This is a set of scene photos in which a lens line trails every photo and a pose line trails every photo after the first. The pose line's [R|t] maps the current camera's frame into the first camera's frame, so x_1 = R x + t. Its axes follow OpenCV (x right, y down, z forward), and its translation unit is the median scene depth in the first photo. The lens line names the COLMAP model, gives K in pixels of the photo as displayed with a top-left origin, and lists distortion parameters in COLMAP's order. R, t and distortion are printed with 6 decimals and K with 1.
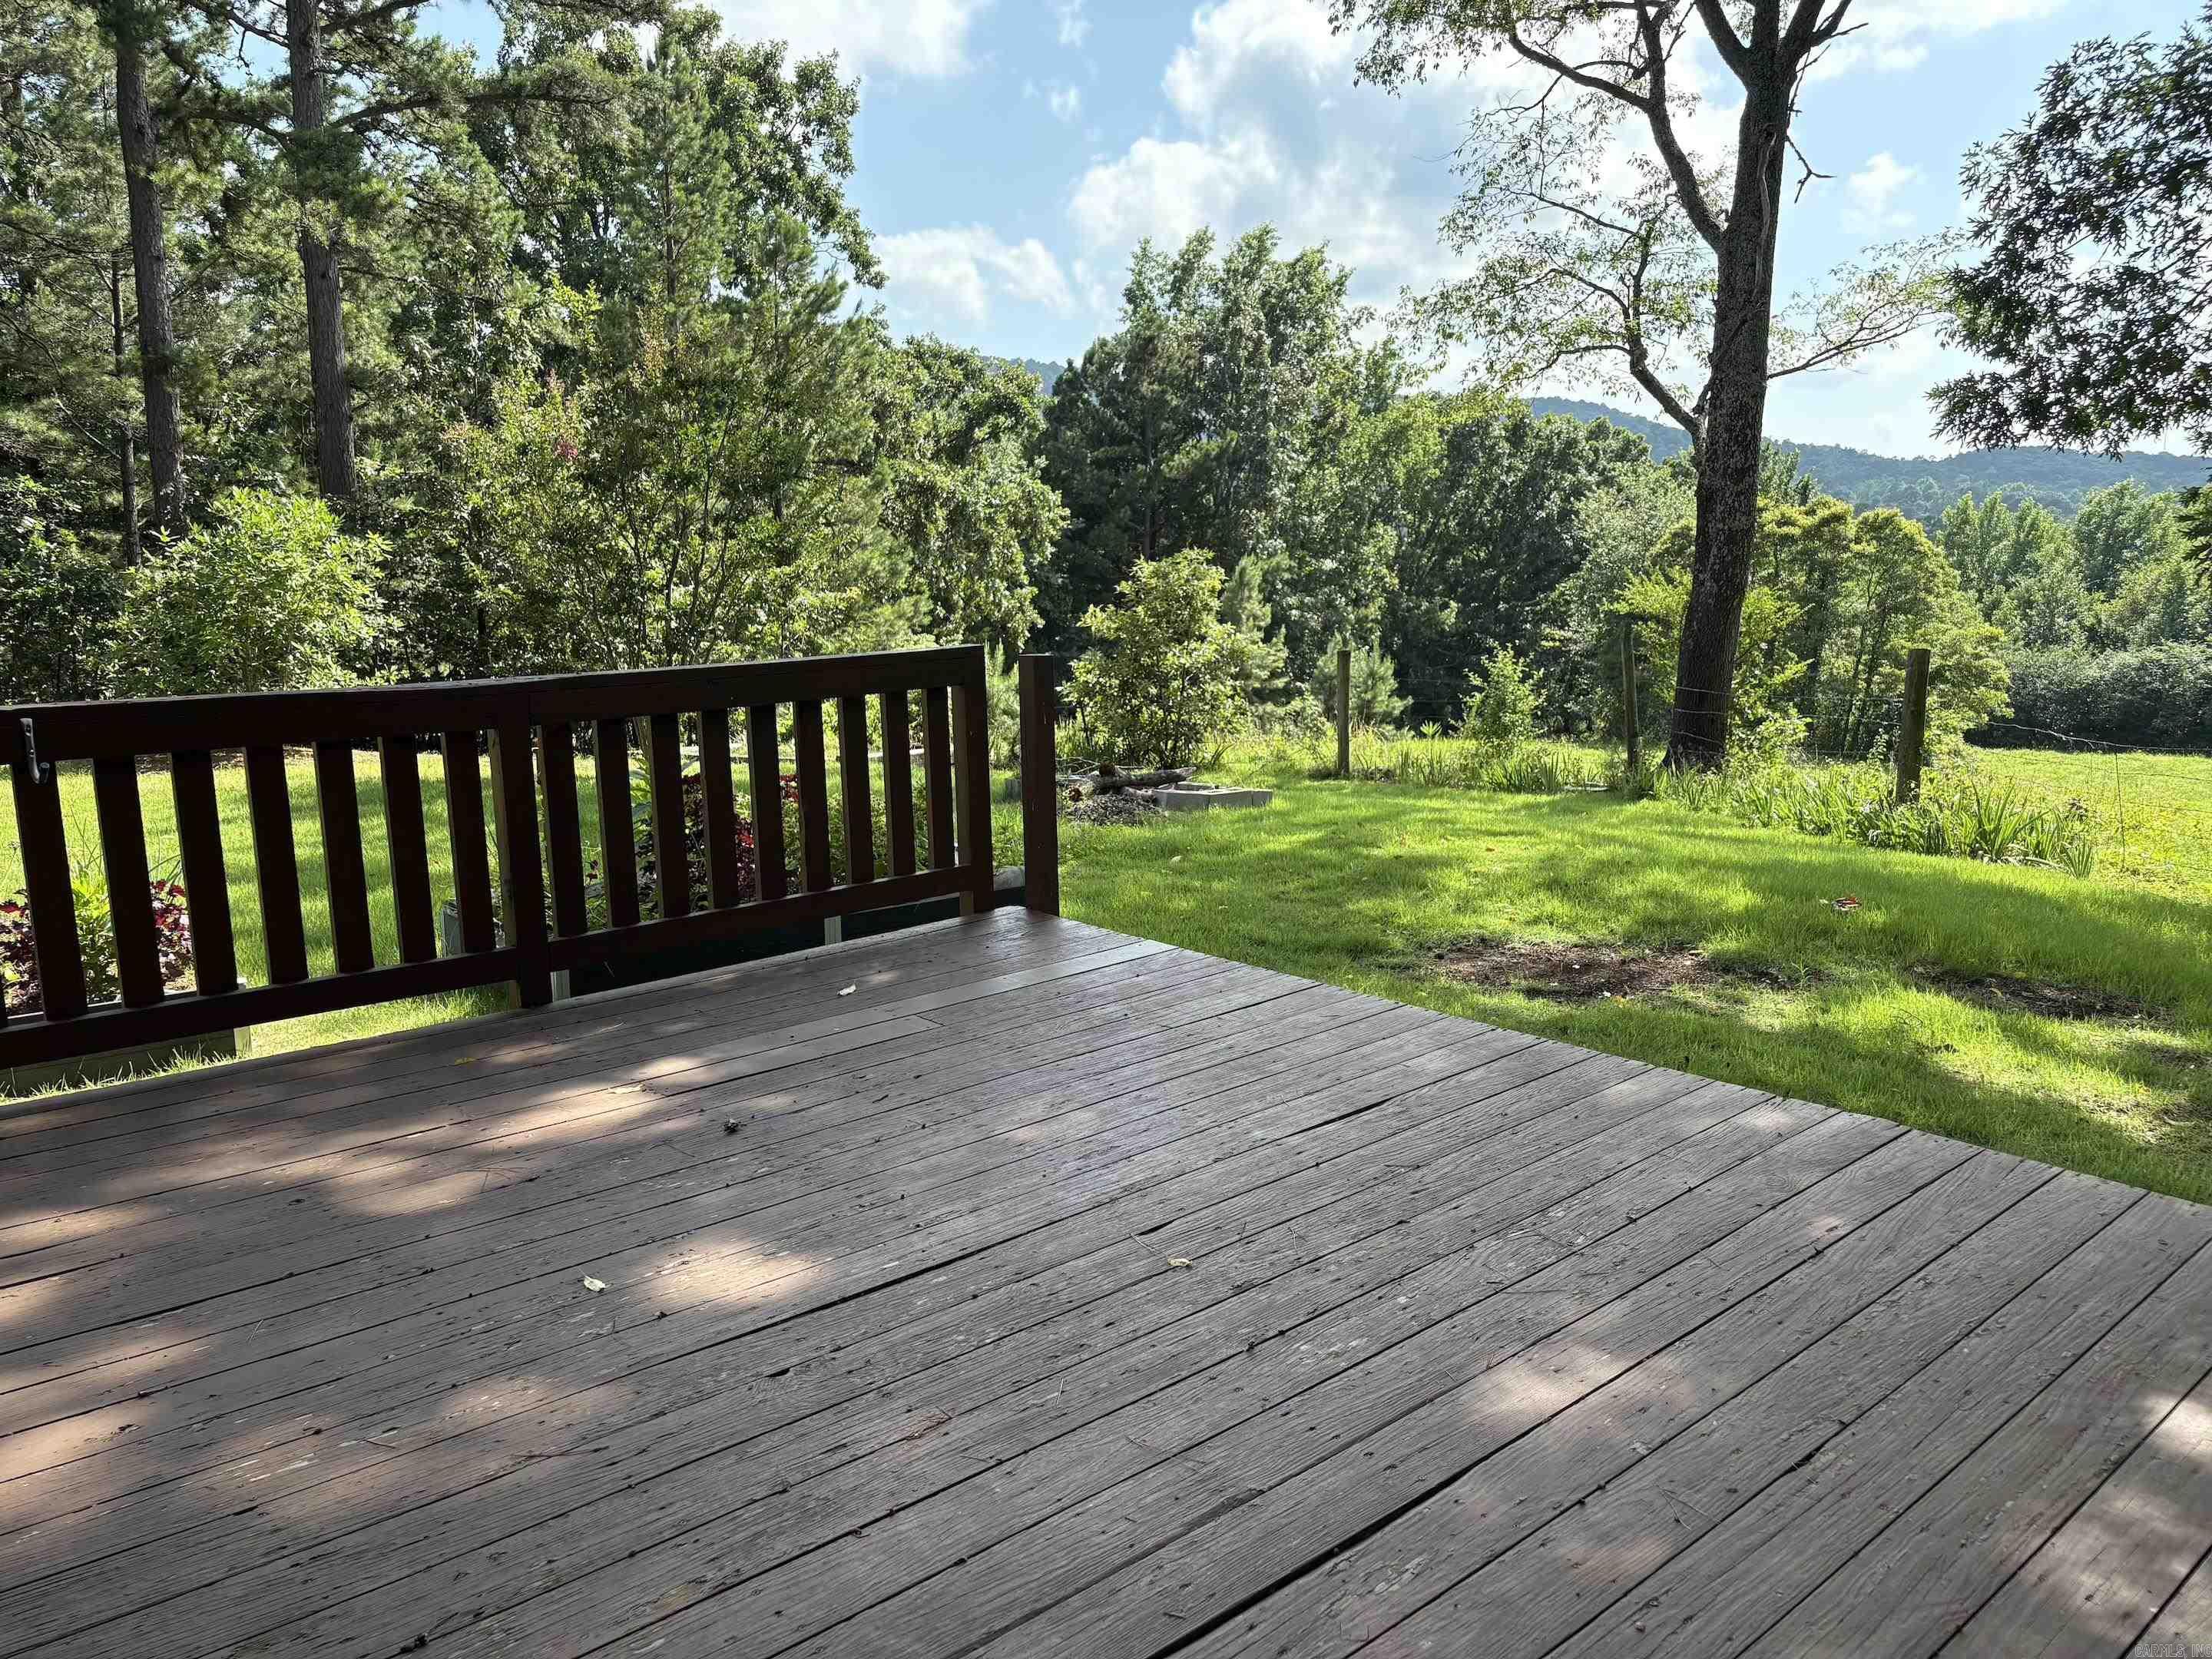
lens RADIAL K [[1682.3, 0, 1104.4], [0, 1682.3, 826.8], [0, 0, 1]] dist [0.057497, -0.061025]
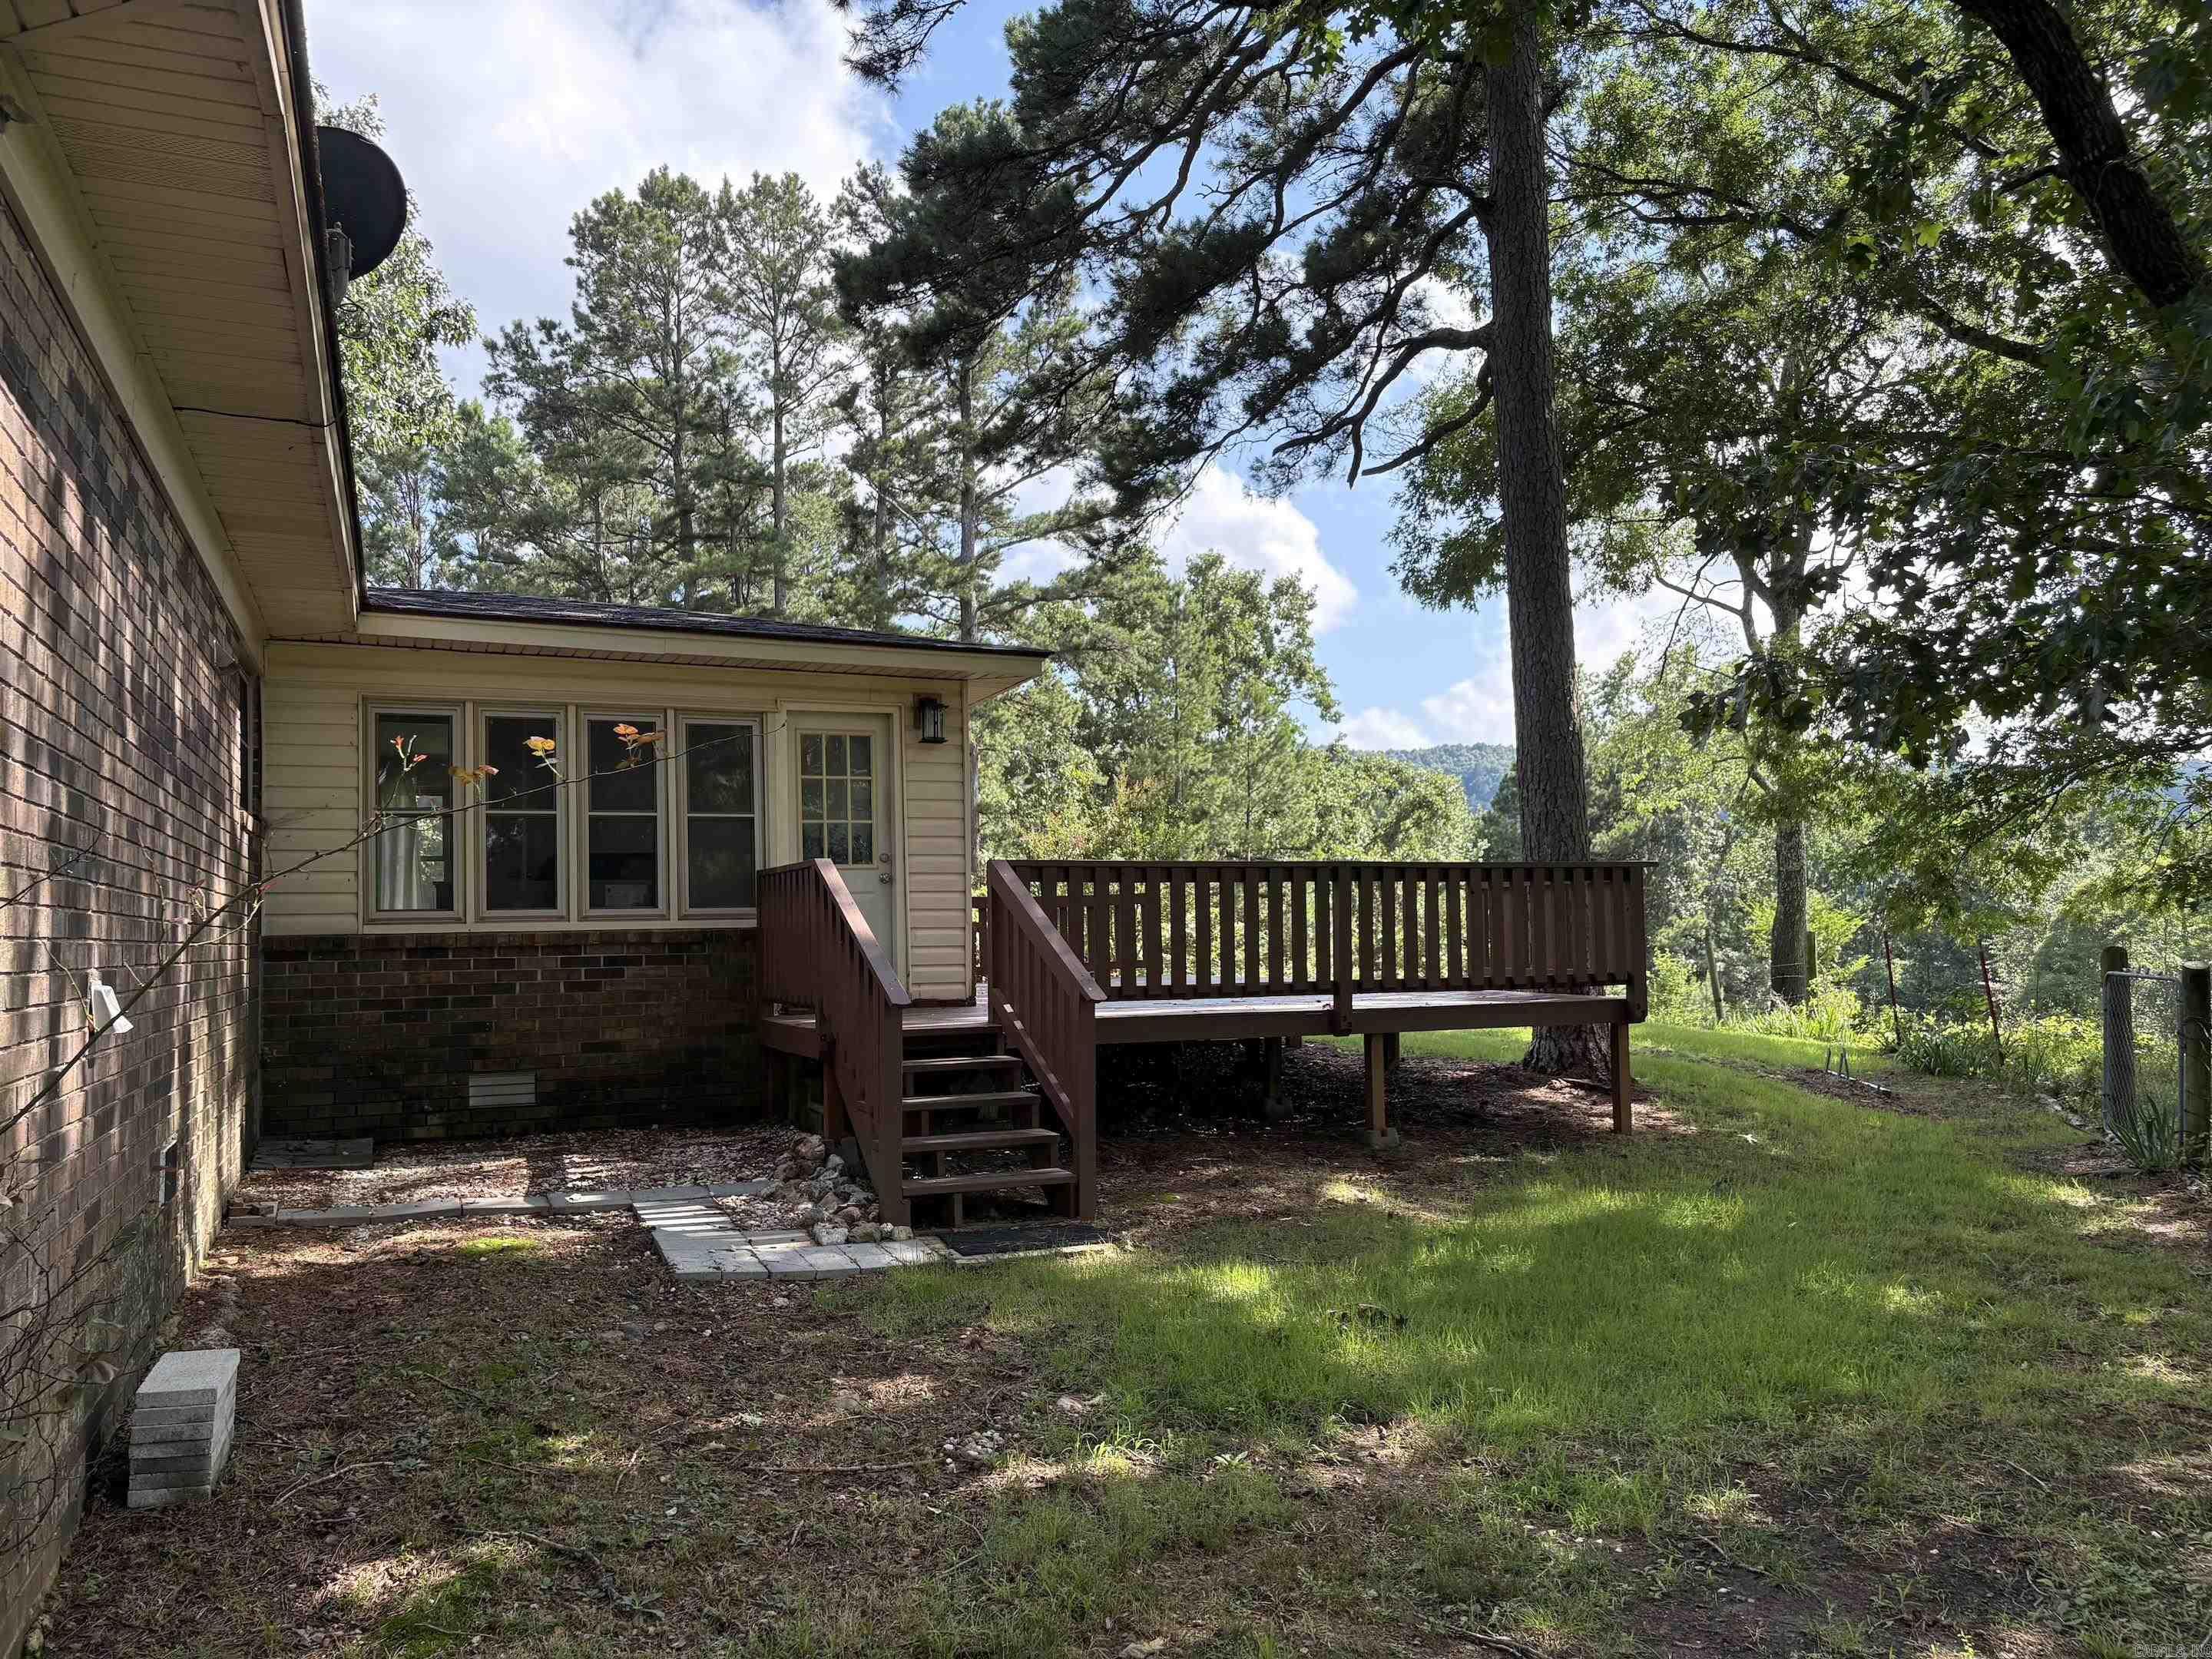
lens RADIAL K [[1682.3, 0, 1105.8], [0, 1682.3, 839.1], [0, 0, 1]] dist [0.057497, -0.061025]
pose [[0.947424, -0.031369, -0.318440, 0.132170], [-0.039357, 0.976202, -0.213261, 0.075520], [0.317552, 0.214581, 0.923643, -0.317458]]
